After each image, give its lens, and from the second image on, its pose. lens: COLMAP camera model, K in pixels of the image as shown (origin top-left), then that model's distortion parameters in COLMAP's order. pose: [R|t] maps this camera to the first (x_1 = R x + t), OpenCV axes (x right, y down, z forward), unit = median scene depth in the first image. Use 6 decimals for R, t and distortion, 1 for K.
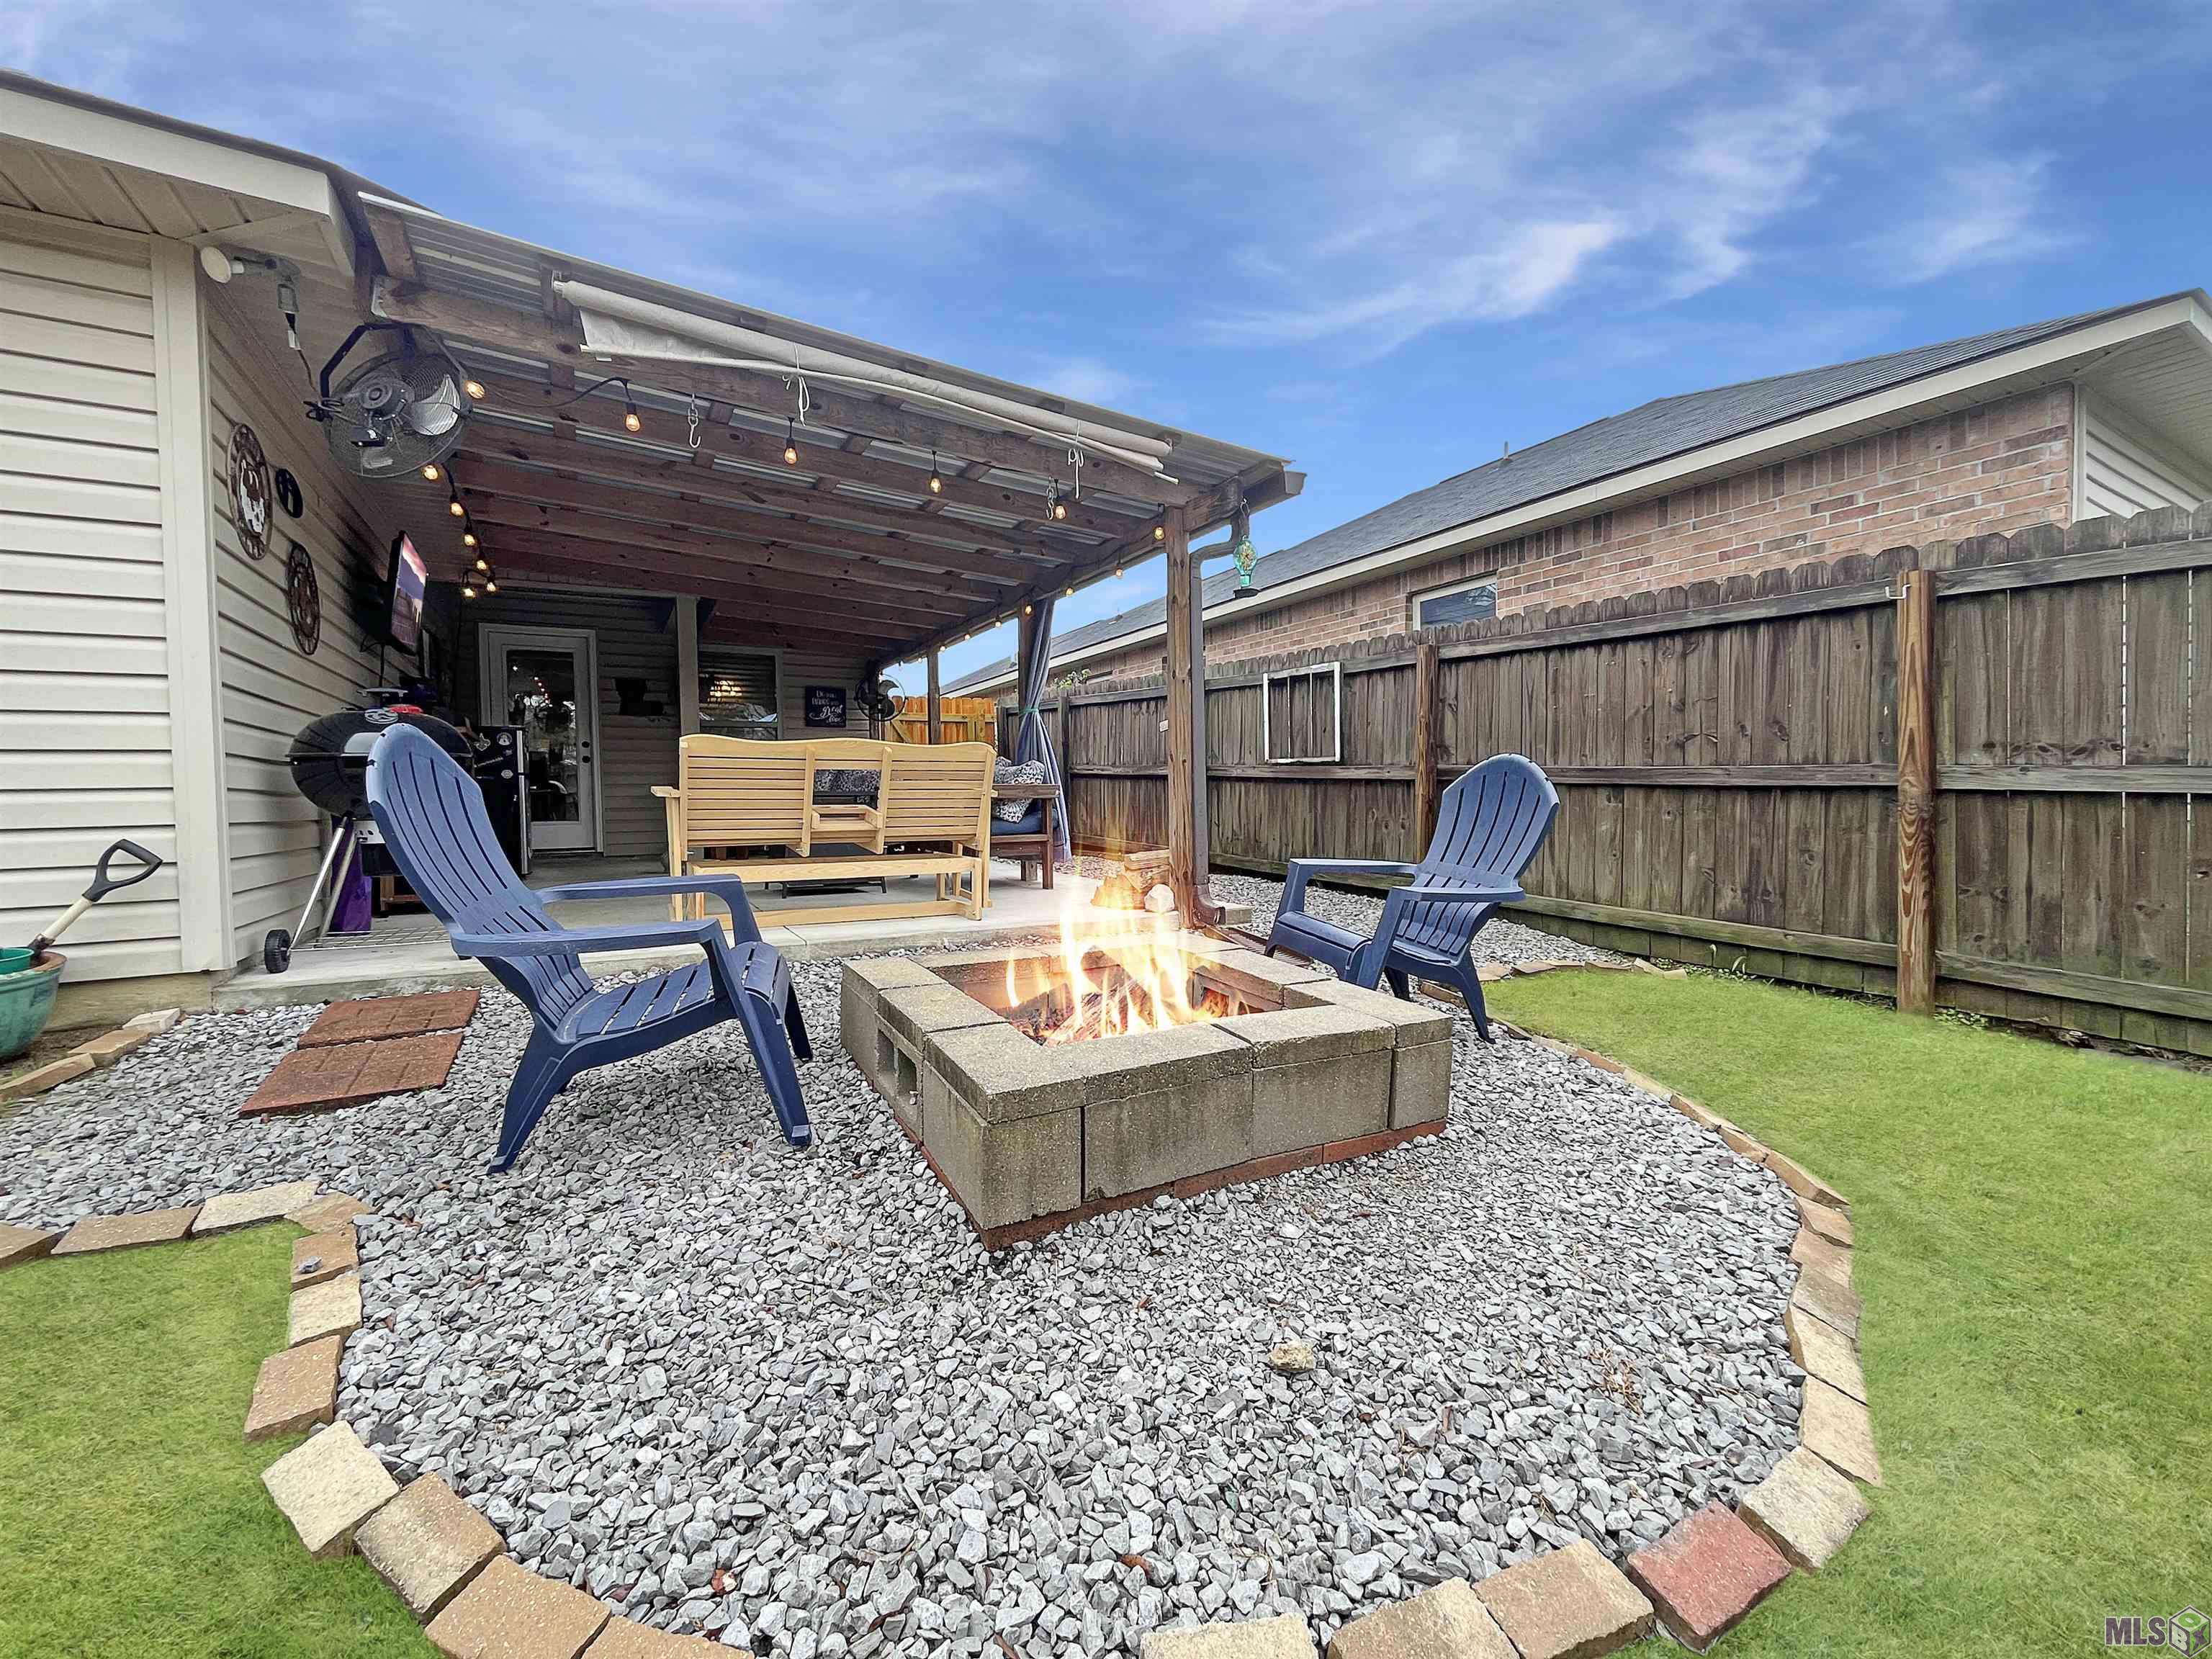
lens RADIAL K [[891.5, 0, 1109.7], [0, 891.5, 828.0], [0, 0, 1]] dist [-0.006326, 0.000460]
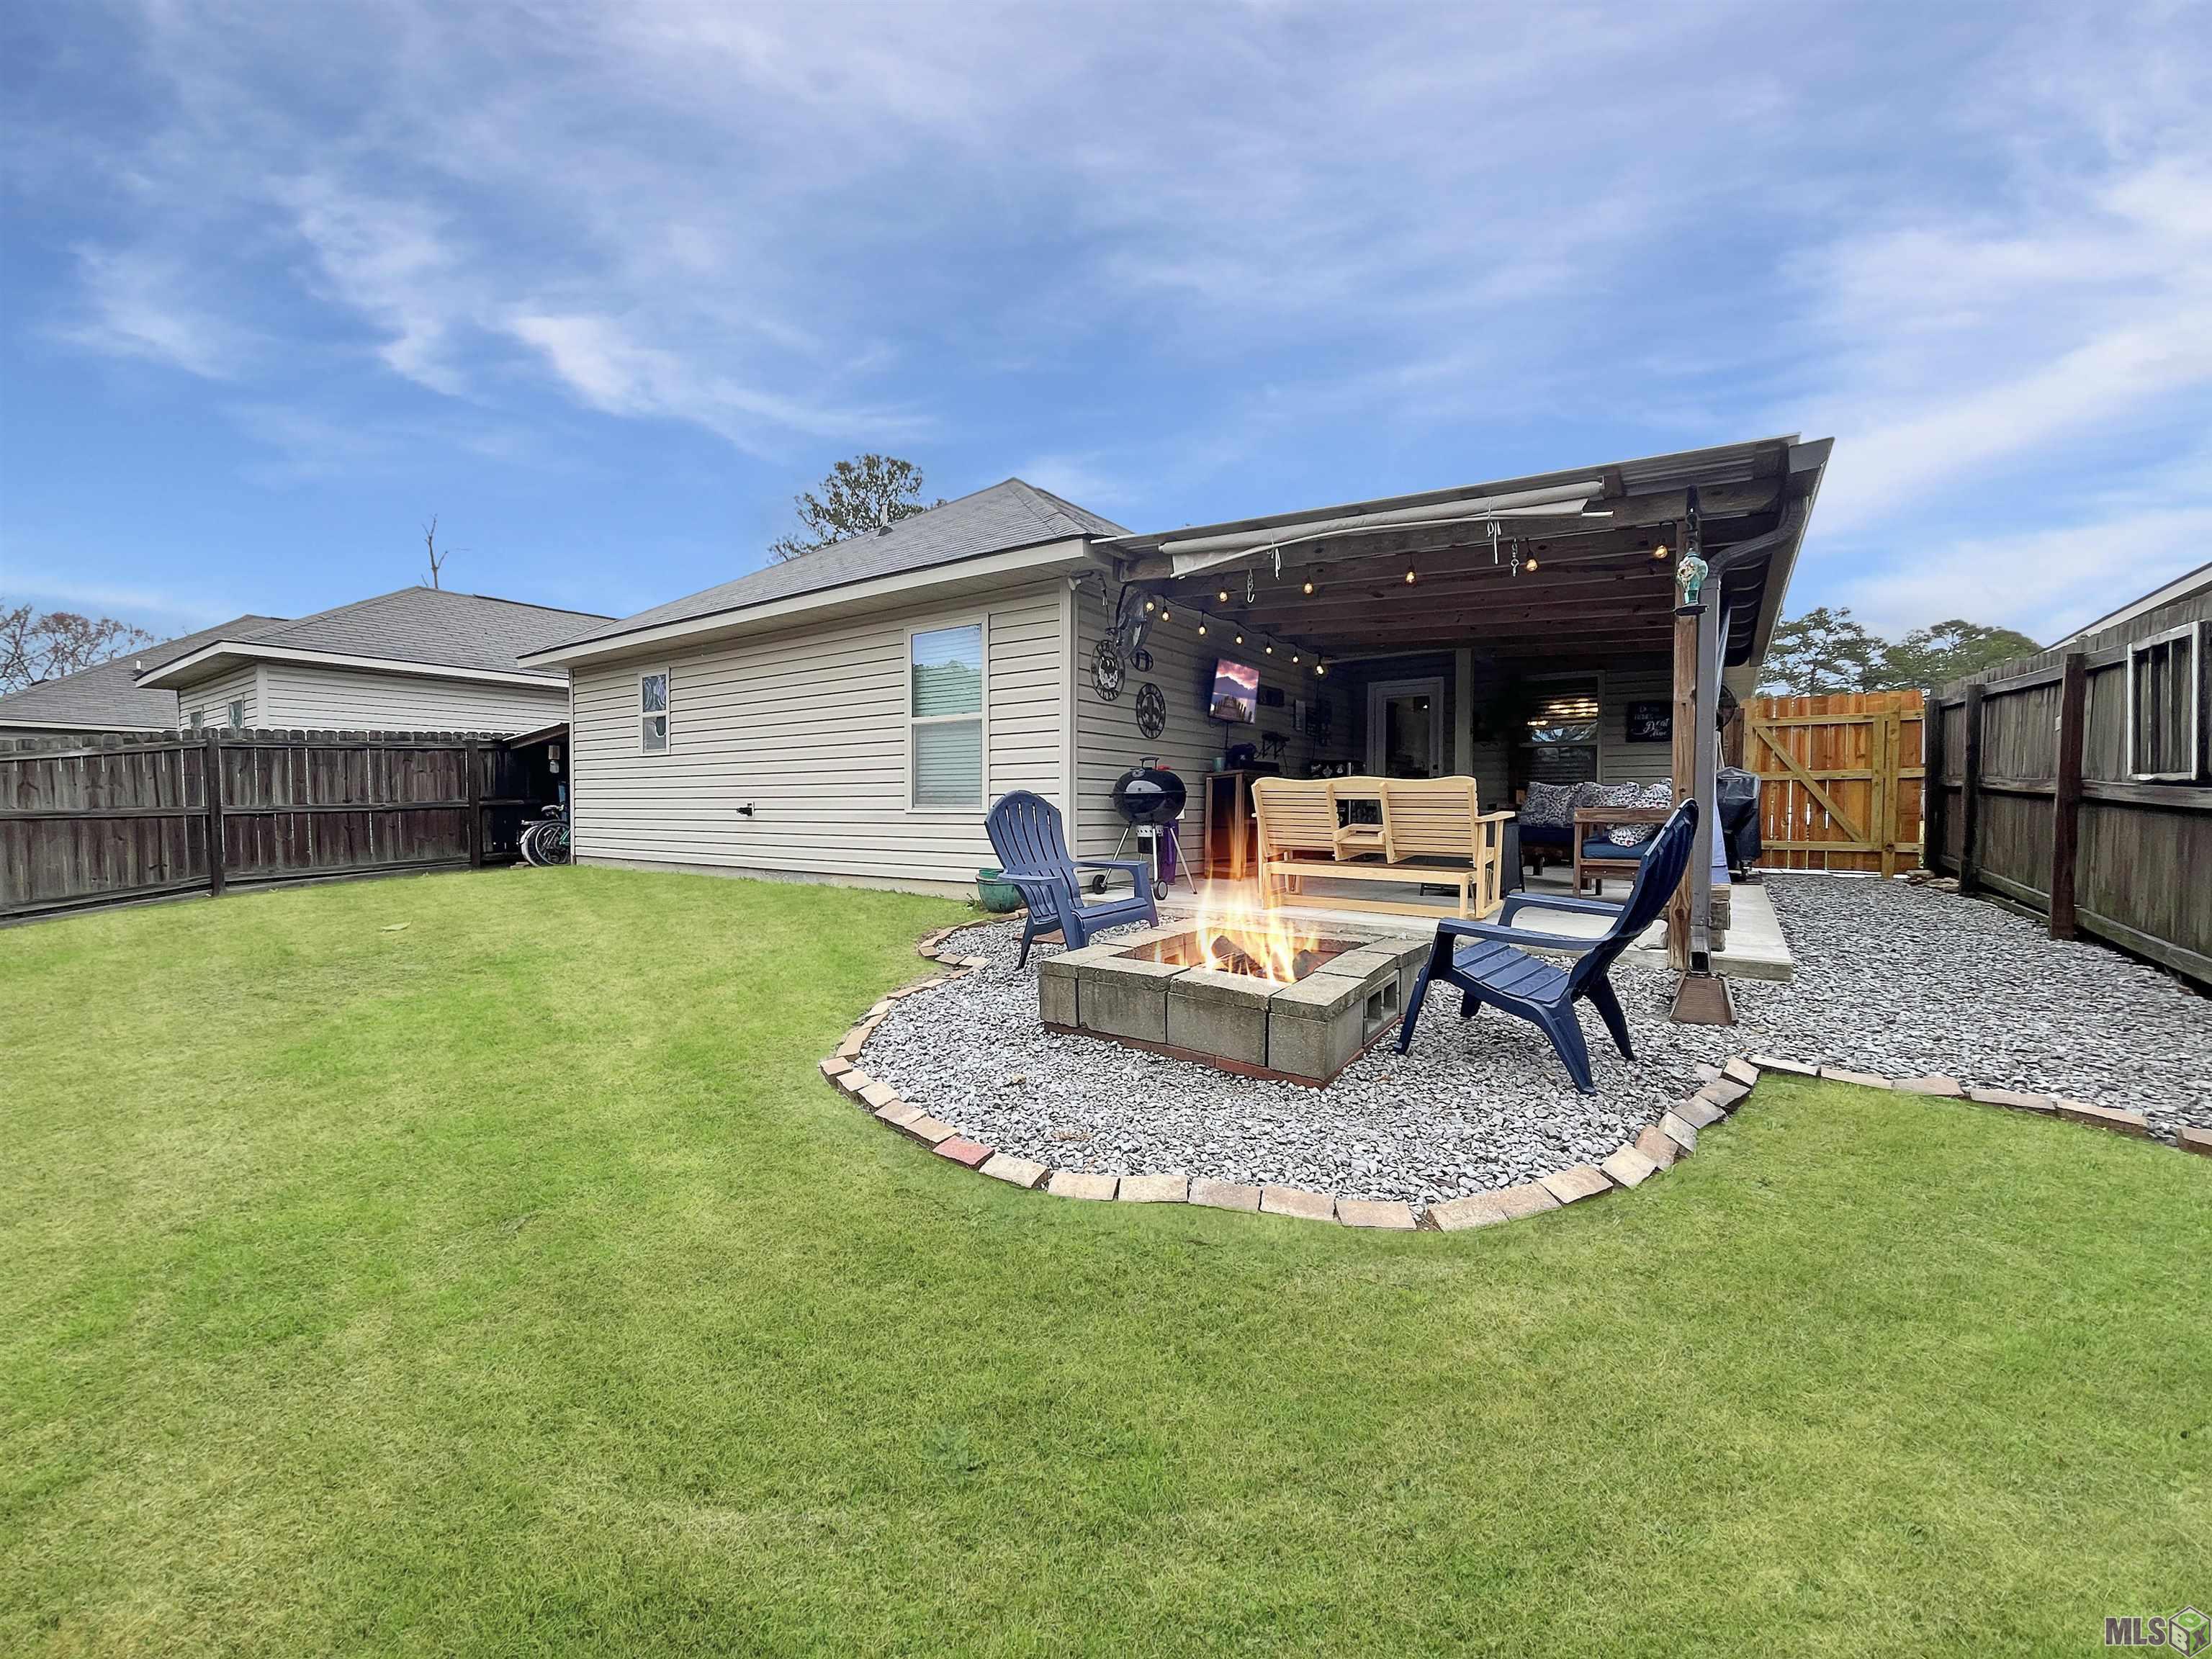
lens RADIAL K [[891.5, 0, 1095.1], [0, 891.5, 823.0], [0, 0, 1]] dist [-0.006326, 0.000460]
pose [[0.411872, 0.035261, -0.910559, 0.470841], [-0.041630, 0.998936, 0.019853, -0.023456], [0.910290, 0.029729, 0.412902, 0.043070]]
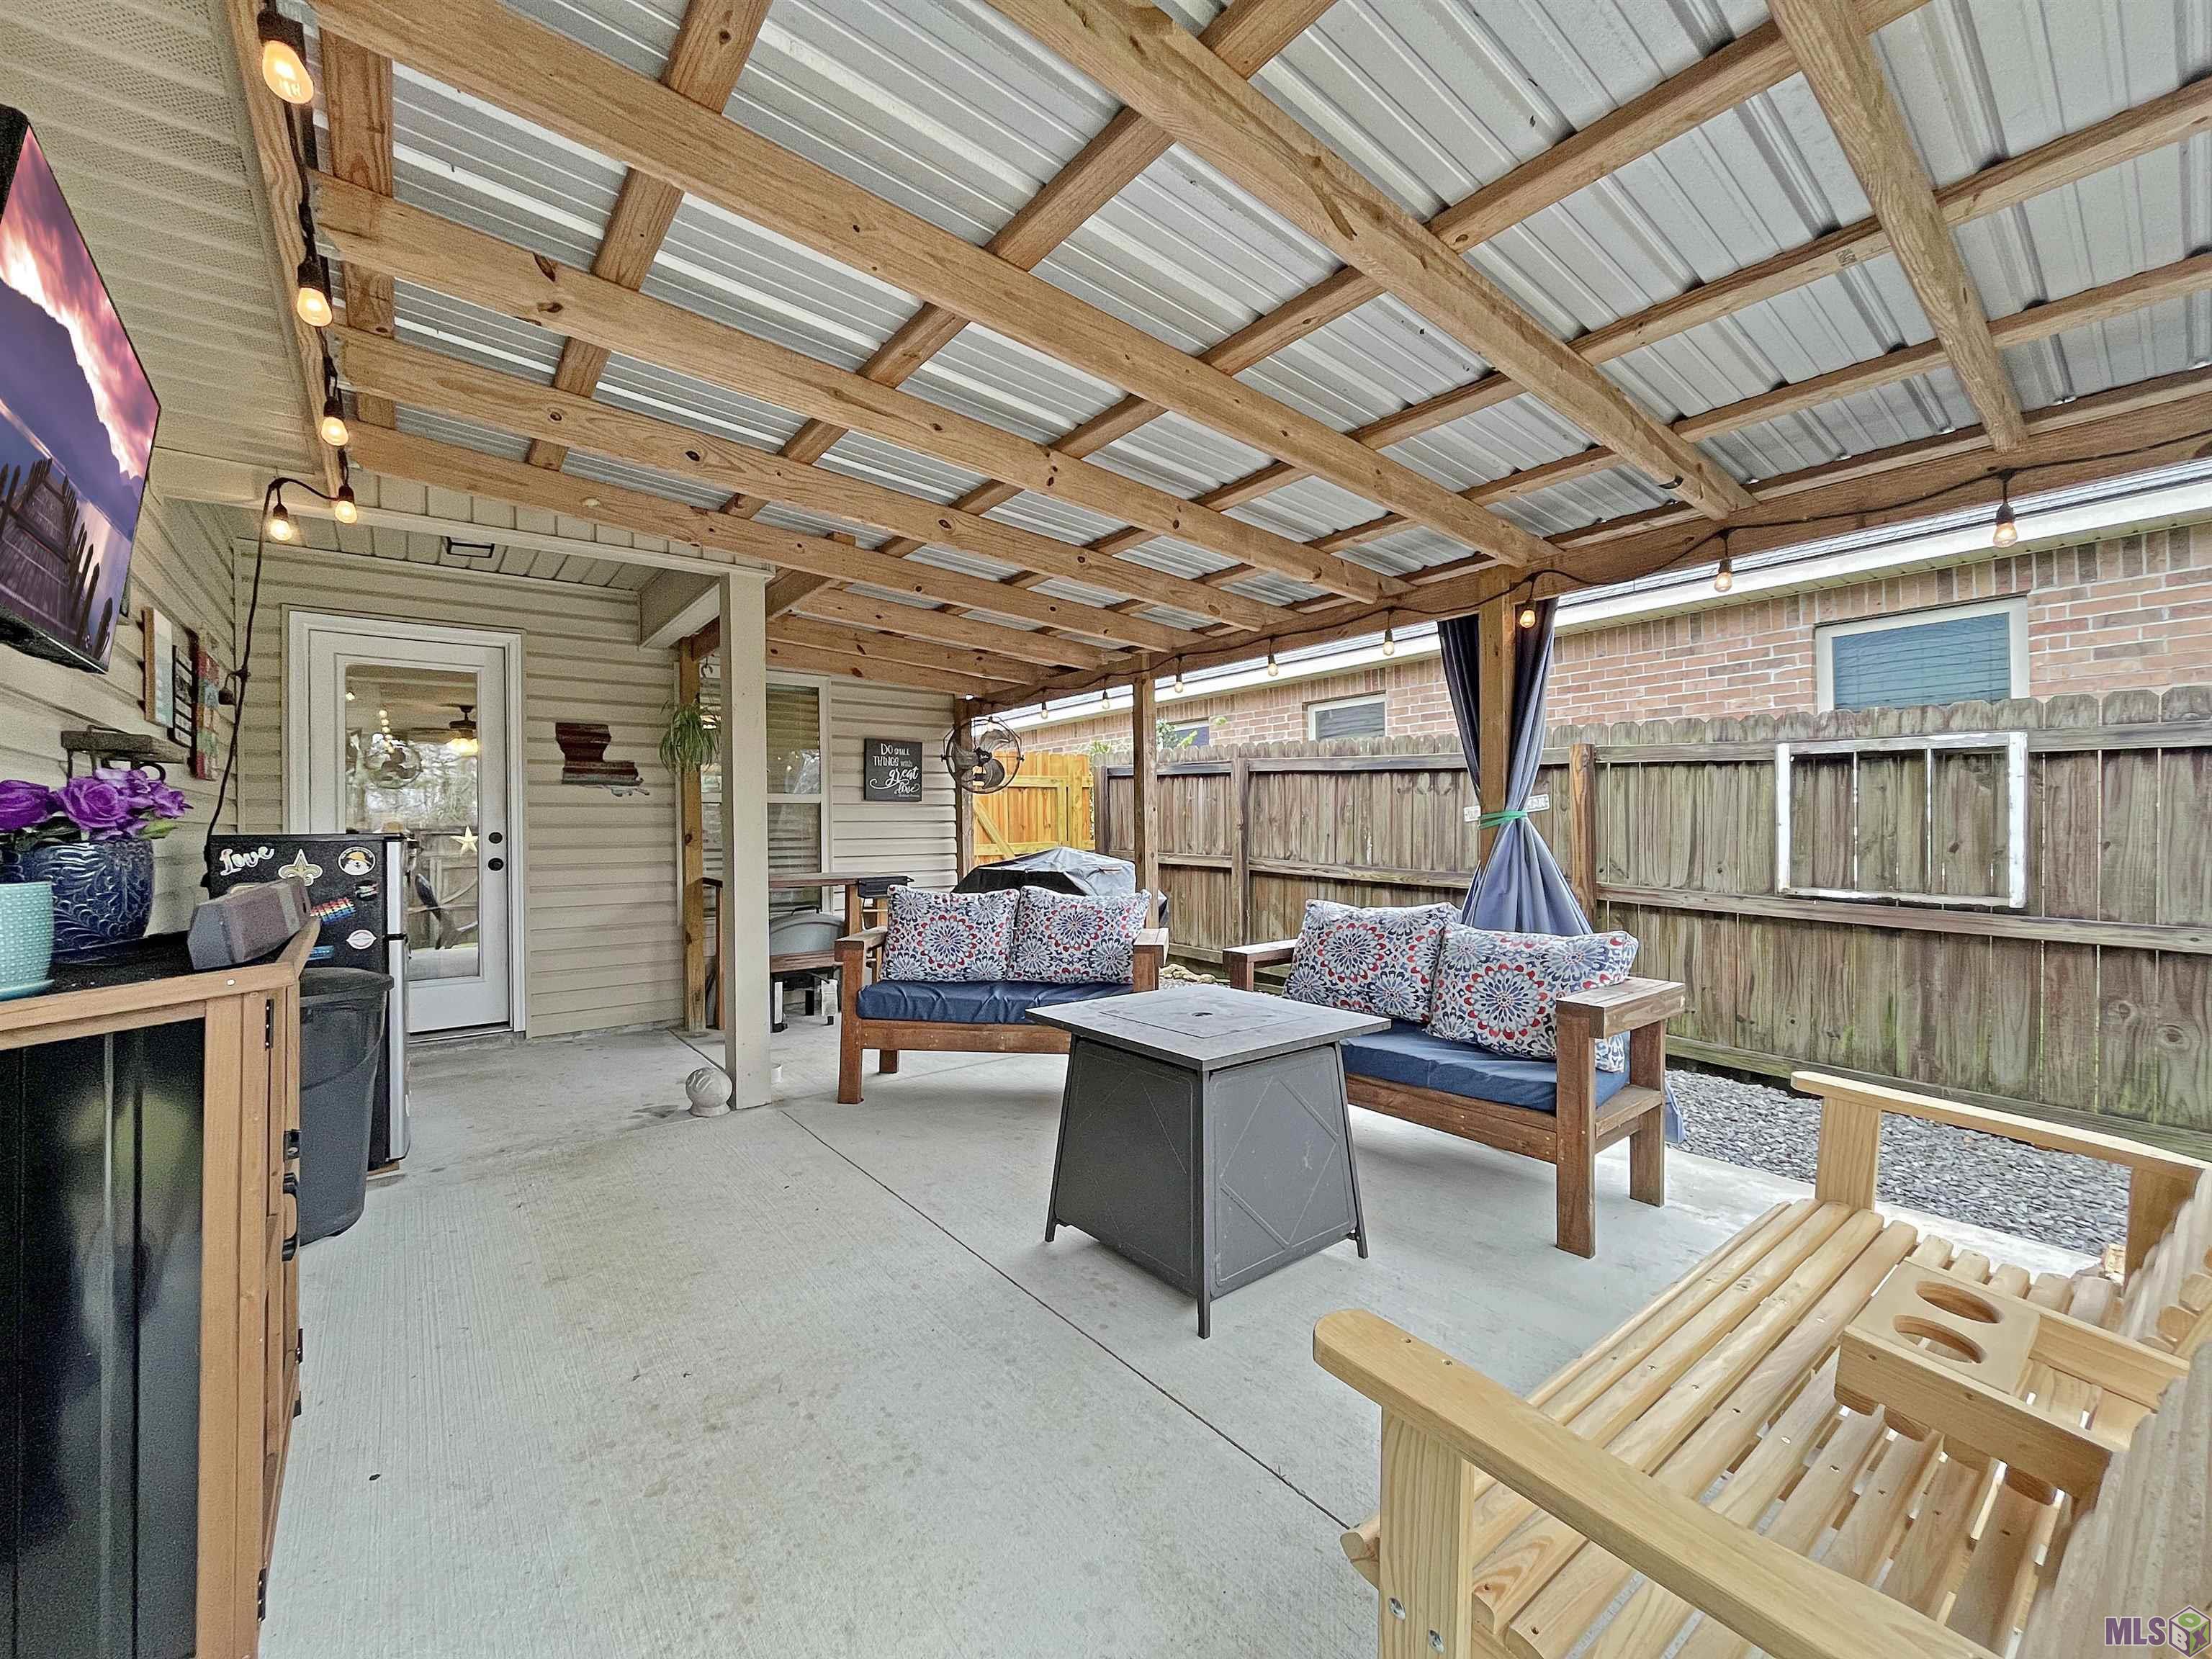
lens RADIAL K [[891.5, 0, 1106.5], [0, 891.5, 829.2], [0, 0, 1]] dist [-0.006326, 0.000460]
pose [[0.989042, 0.003411, 0.147594, -0.369518], [0.002317, 0.999251, -0.038618, -0.096954], [-0.147615, 0.038537, 0.988294, 0.495871]]
